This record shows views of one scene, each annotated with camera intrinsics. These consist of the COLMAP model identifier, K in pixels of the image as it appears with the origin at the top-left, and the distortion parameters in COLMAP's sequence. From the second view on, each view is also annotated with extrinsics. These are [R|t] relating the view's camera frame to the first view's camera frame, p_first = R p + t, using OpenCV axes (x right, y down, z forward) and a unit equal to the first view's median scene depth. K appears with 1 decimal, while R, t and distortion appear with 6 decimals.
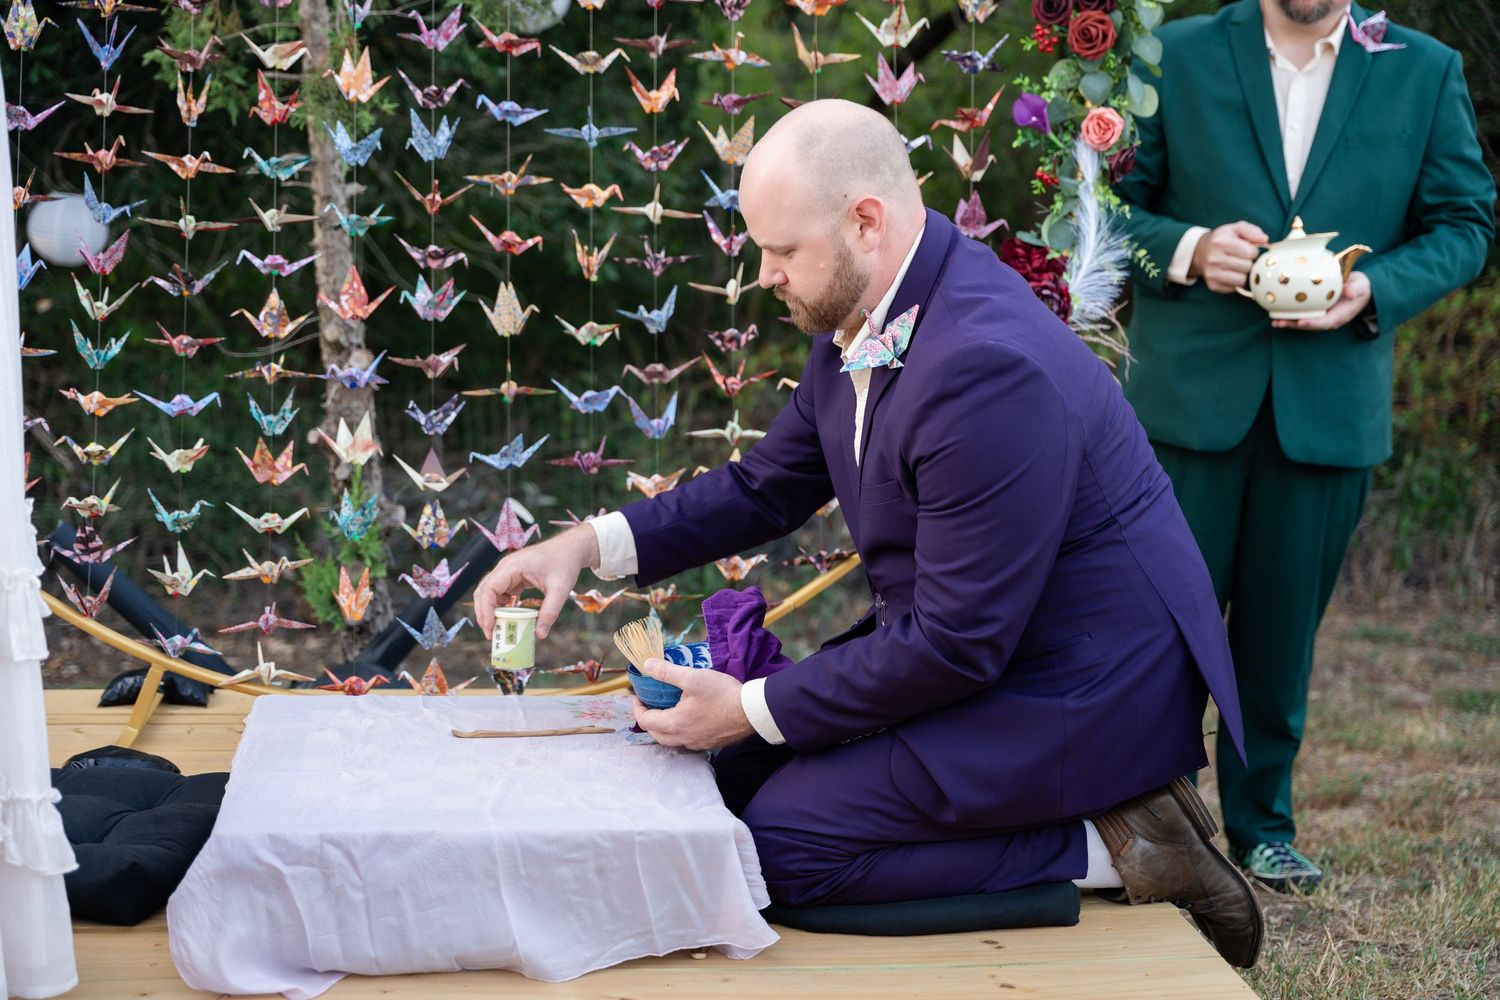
lens RADIAL K [[2161.4, 0, 755.4], [0, 2161.4, 506.0], [0, 0, 1]] dist [0.028283, 0.000000]
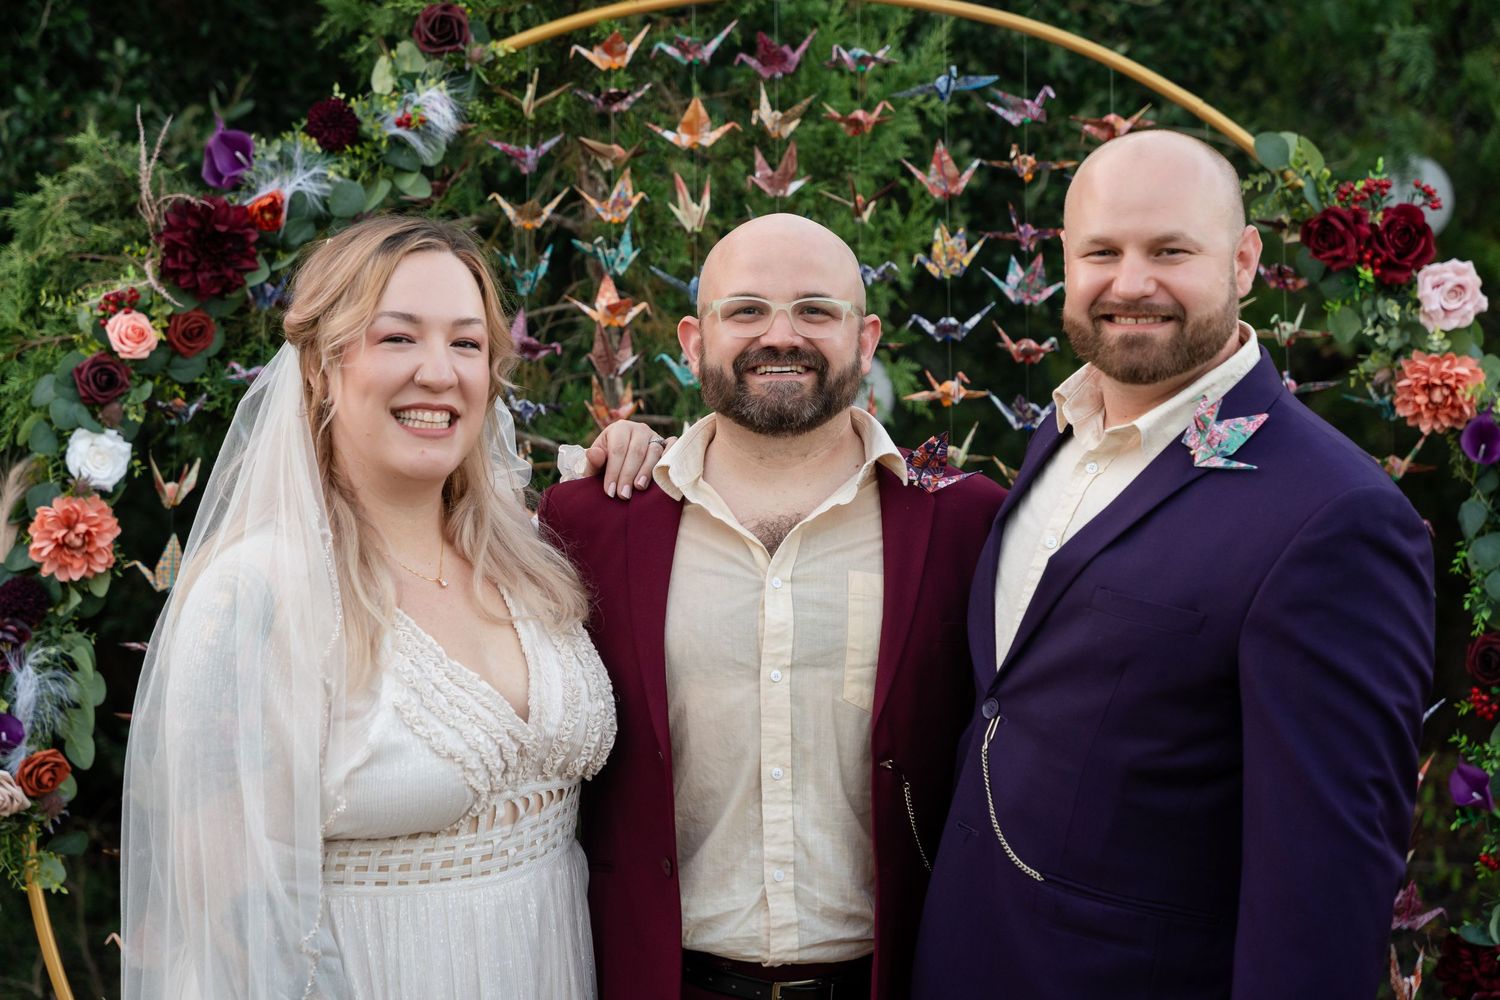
lens RADIAL K [[3001.5, 0, 748.6], [0, 3001.5, 514.1], [0, 0, 1]] dist [0.028854, 0.000000]
pose [[0.991456, -0.028902, -0.127200, -0.002280], [0.016942, 0.995417, -0.094117, -0.182858], [0.129337, 0.091158, 0.987402, -0.229998]]
